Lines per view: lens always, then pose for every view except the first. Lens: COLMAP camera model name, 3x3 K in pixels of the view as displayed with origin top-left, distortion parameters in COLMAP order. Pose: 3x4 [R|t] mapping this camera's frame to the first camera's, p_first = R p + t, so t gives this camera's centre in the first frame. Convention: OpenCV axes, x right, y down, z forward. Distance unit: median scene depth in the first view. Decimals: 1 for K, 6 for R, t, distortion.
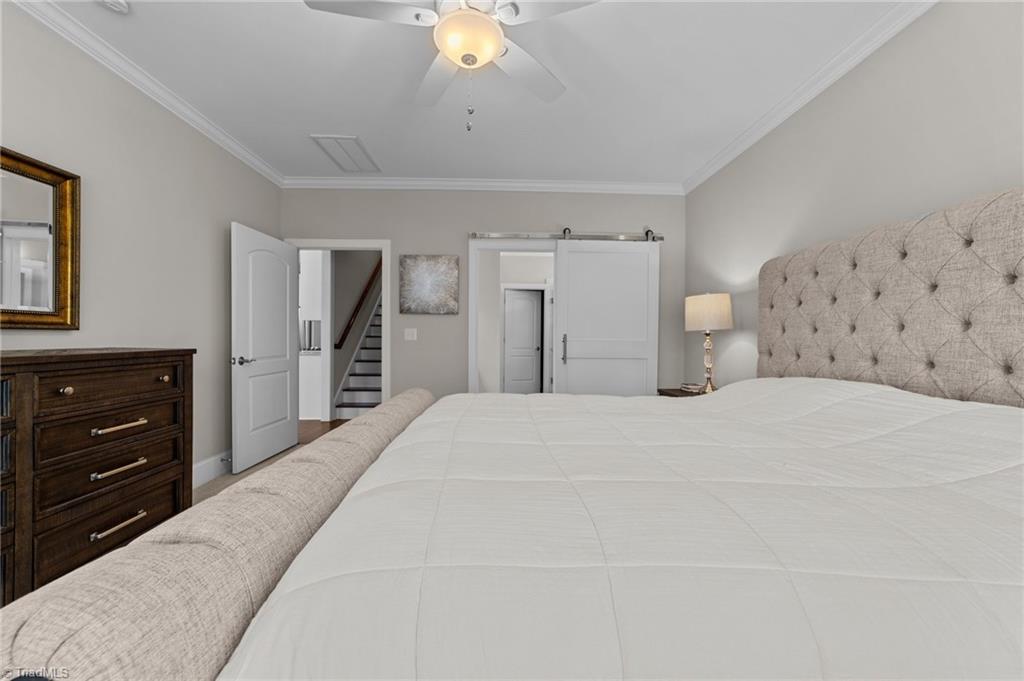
lens RADIAL K [[398.9, 0, 510.4], [0, 398.9, 340.0], [0, 0, 1]] dist [0.000029, 0.000002]
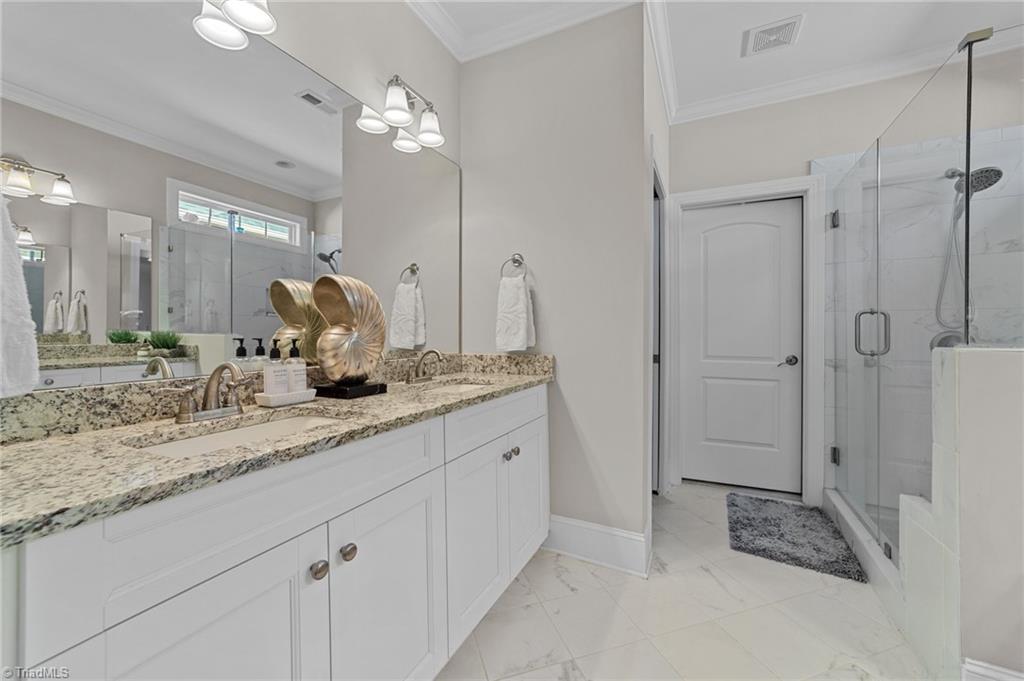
lens RADIAL K [[398.9, 0, 511.2], [0, 398.9, 336.3], [0, 0, 1]] dist [0.000029, 0.000002]
pose [[0.884719, -0.005595, -0.466090, 0.018308], [0.003002, 0.999976, -0.006306, 0.003576], [0.466114, 0.004179, 0.884715, 0.568502]]
